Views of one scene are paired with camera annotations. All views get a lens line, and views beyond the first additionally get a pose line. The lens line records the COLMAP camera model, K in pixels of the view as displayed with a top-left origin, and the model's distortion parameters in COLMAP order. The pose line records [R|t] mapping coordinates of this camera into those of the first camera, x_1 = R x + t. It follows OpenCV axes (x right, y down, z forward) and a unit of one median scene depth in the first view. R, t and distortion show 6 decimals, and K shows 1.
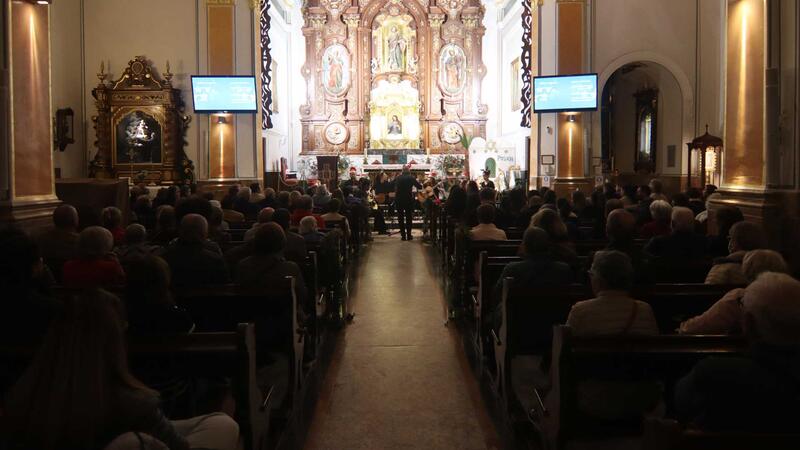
lens RADIAL K [[1119.7, 0, 400.0], [0, 1119.7, 225.0], [0, 0, 1]] dist [-0.017765, 0.027708]
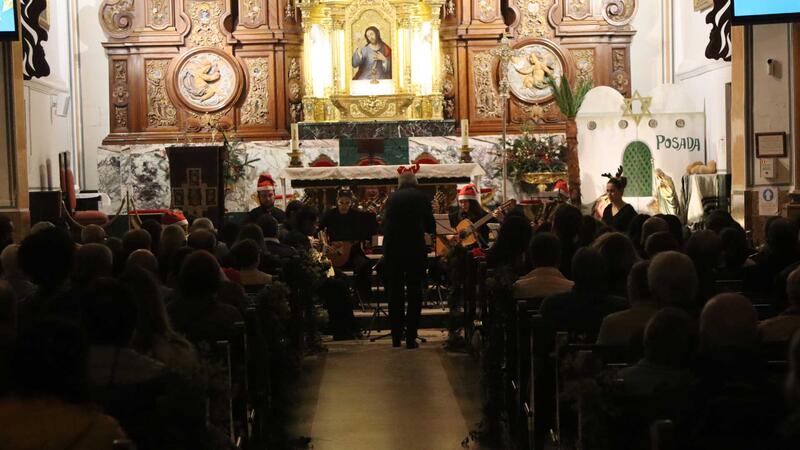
lens RADIAL K [[2073.0, 0, 400.0], [0, 2073.0, 225.0], [0, 0, 1]] dist [0.118557, 1.465604]
pose [[0.999781, -0.020226, 0.005397, -0.000428], [0.020360, 0.999454, -0.026042, -0.017336], [-0.004867, 0.026146, 0.999646, 0.333223]]
